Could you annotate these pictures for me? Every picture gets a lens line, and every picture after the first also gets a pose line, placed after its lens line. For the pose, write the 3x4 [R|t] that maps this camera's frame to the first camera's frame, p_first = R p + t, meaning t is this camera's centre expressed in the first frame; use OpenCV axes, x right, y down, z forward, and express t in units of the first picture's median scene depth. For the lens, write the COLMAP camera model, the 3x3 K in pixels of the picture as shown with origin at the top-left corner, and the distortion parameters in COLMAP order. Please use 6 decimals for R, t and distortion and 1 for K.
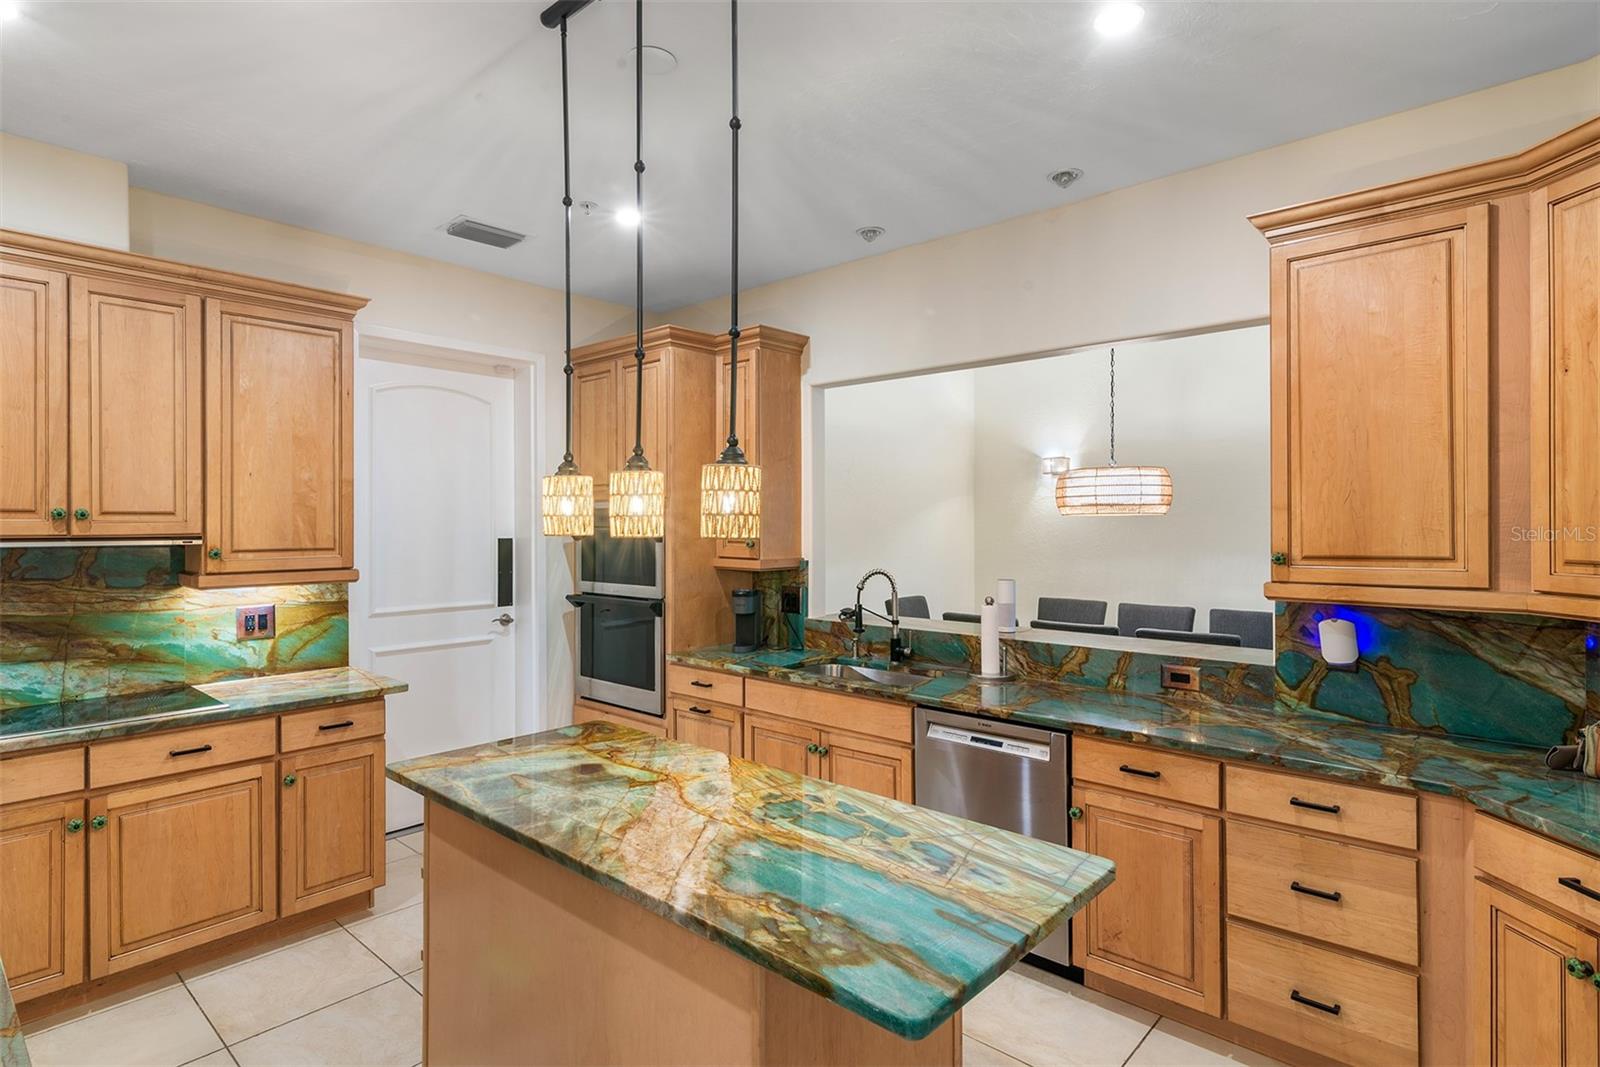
lens RADIAL K [[821.1, 0, 801.1], [0, 821.1, 521.8], [0, 0, 1]] dist [0.005884, 0.000097]
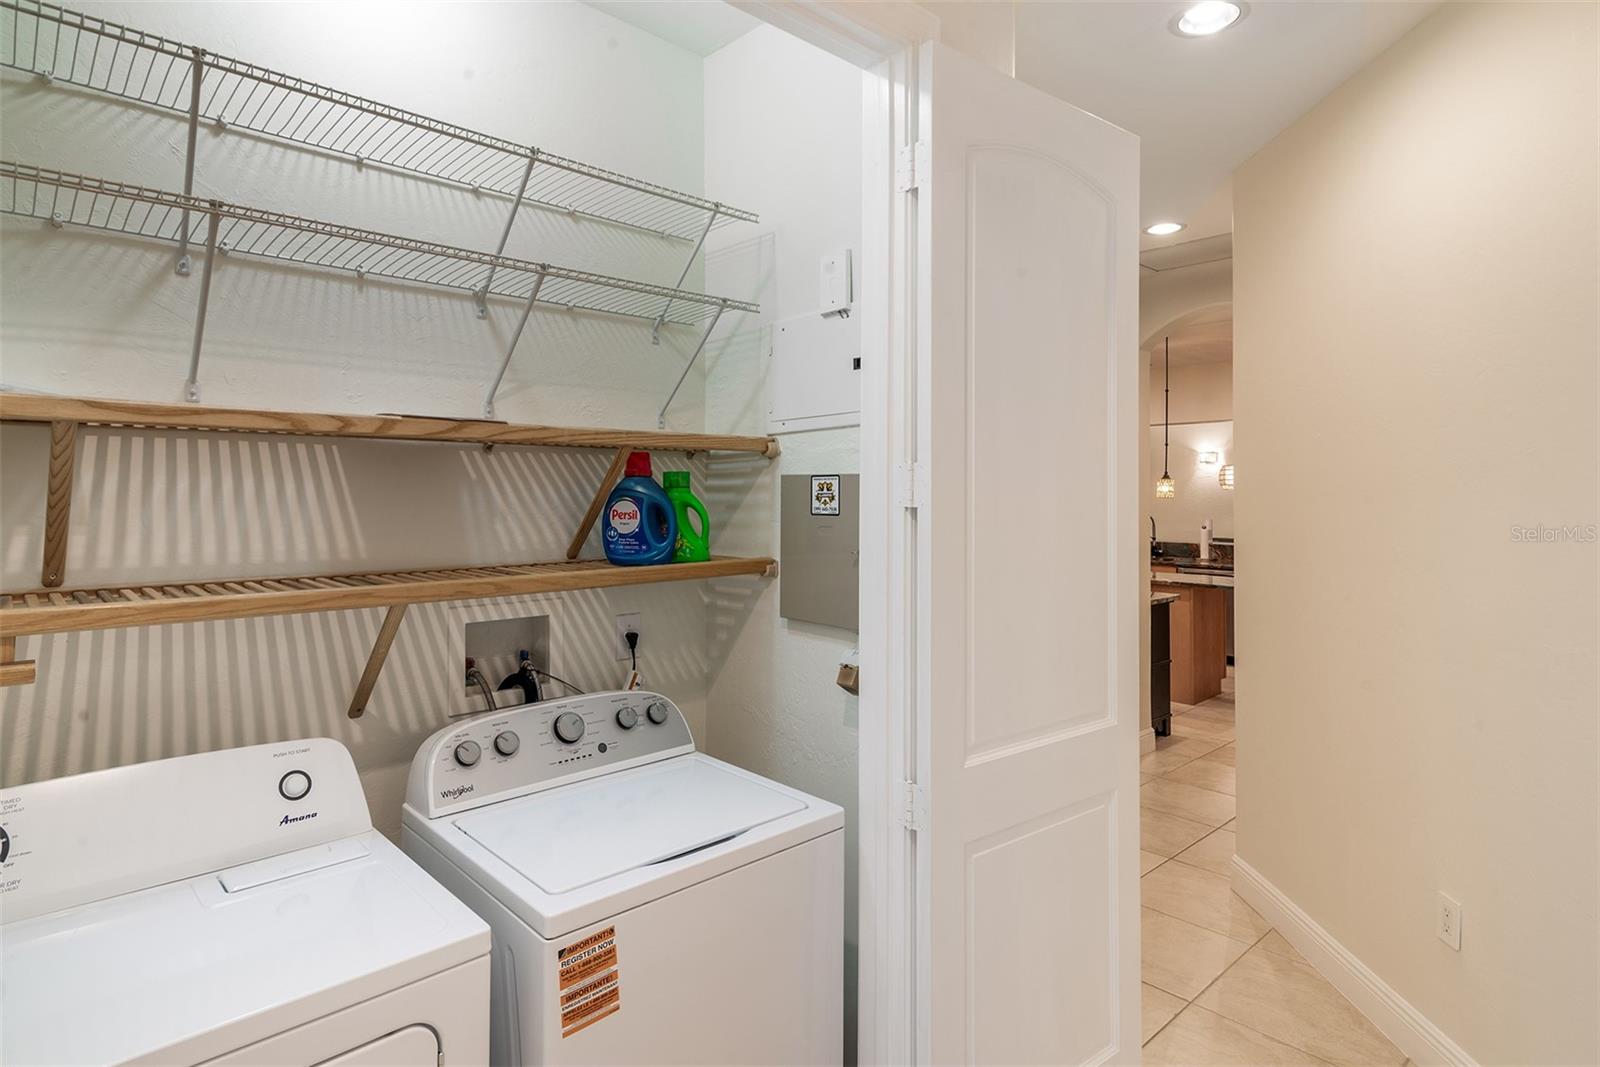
lens RADIAL K [[850.7, 0, 804.9], [0, 850.7, 487.9], [0, 0, 1]] dist [-0.000322, -0.000600]
pose [[0.995959, 0.001792, -0.089787, -0.763828], [-0.001961, 0.999996, -0.001803, -0.009813], [0.089783, 0.001972, 0.995959, -1.687973]]
